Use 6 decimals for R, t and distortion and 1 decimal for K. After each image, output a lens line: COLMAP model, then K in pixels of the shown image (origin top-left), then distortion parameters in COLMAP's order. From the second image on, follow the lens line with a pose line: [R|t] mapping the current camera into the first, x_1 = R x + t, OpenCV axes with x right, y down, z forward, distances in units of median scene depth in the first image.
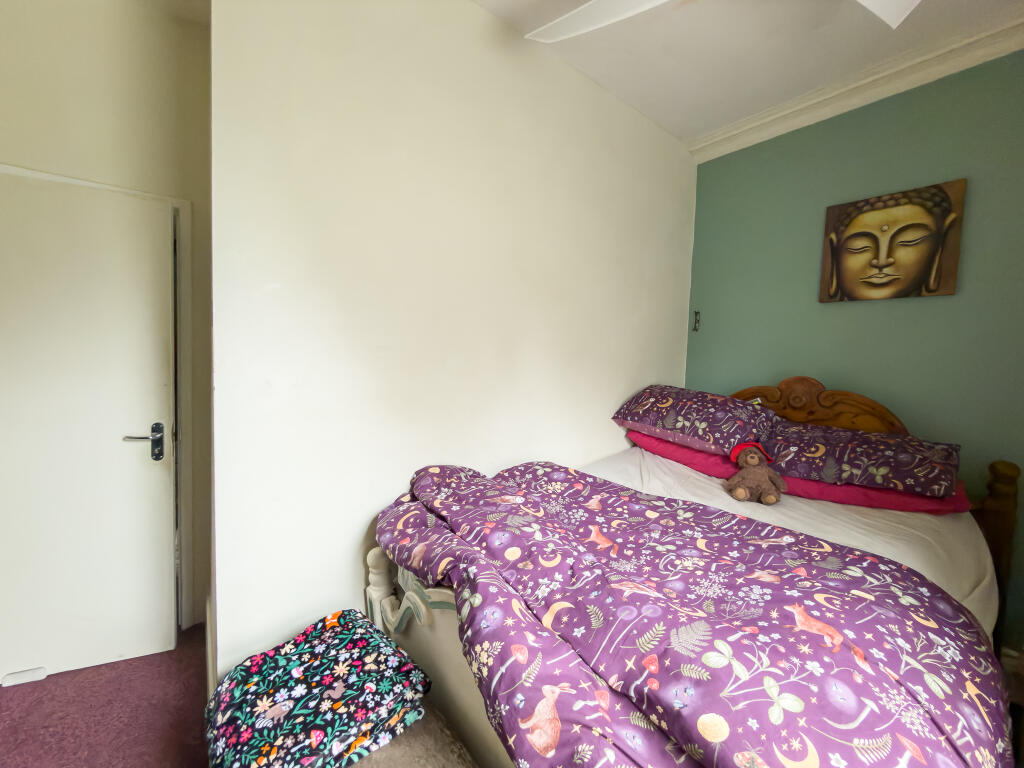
lens RADIAL K [[411.0, 0, 511.4], [0, 411.0, 384.1], [0, 0, 1]] dist [-0.001439, -0.000157]
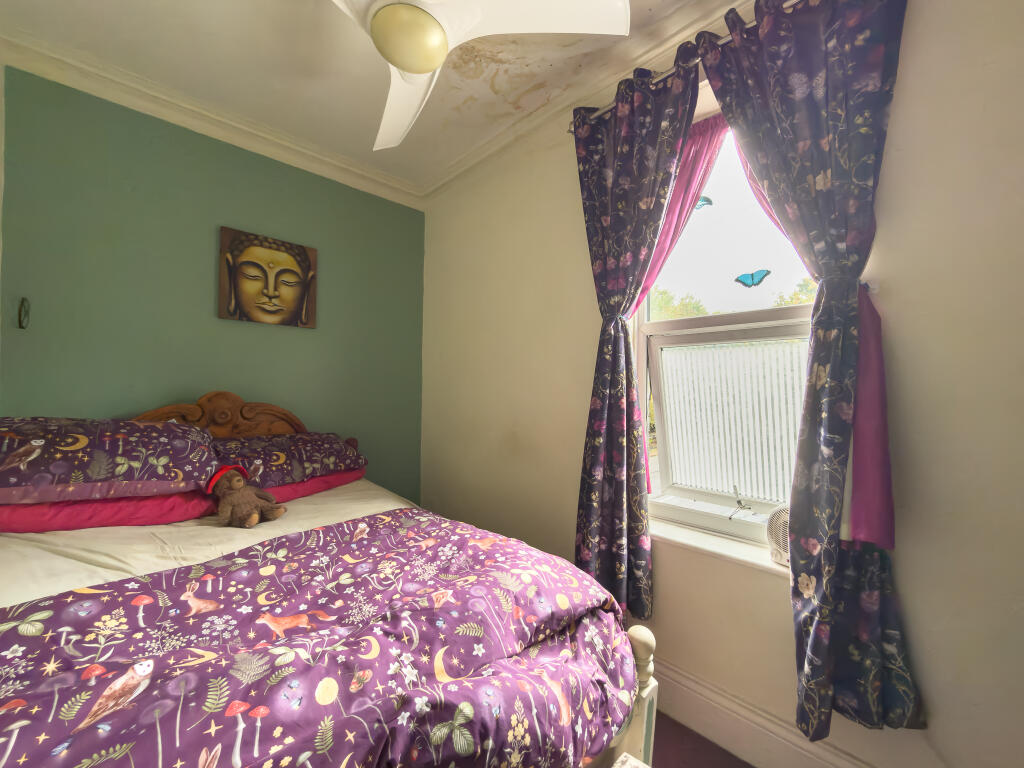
lens RADIAL K [[411.0, 0, 511.4], [0, 411.0, 384.1], [0, 0, 1]] dist [-0.001439, -0.000157]
pose [[-0.110305, -0.028657, 0.993485, -0.440266], [0.048958, 0.998214, 0.034229, -0.045206], [-0.992691, 0.052415, -0.108705, 0.524377]]
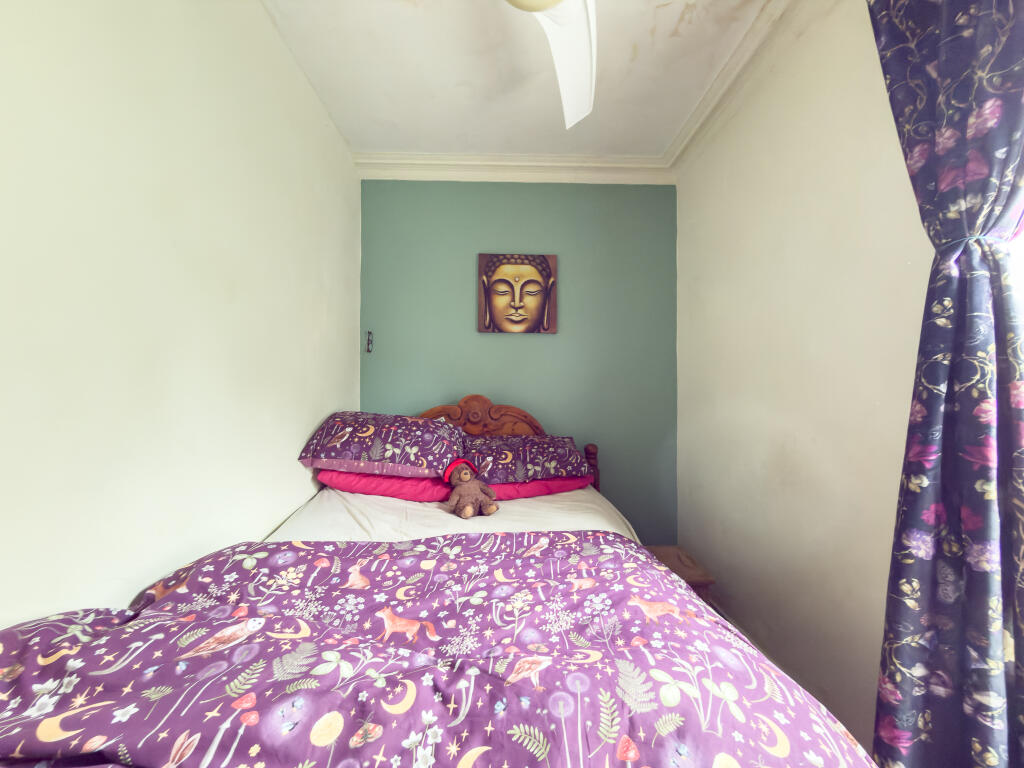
lens RADIAL K [[411.0, 0, 511.4], [0, 411.0, 384.1], [0, 0, 1]] dist [-0.001439, -0.000157]
pose [[0.590814, -0.017677, 0.806614, -0.195758], [0.070638, 0.997054, -0.029889, -0.008386], [-0.803709, 0.074637, 0.590323, 0.306527]]
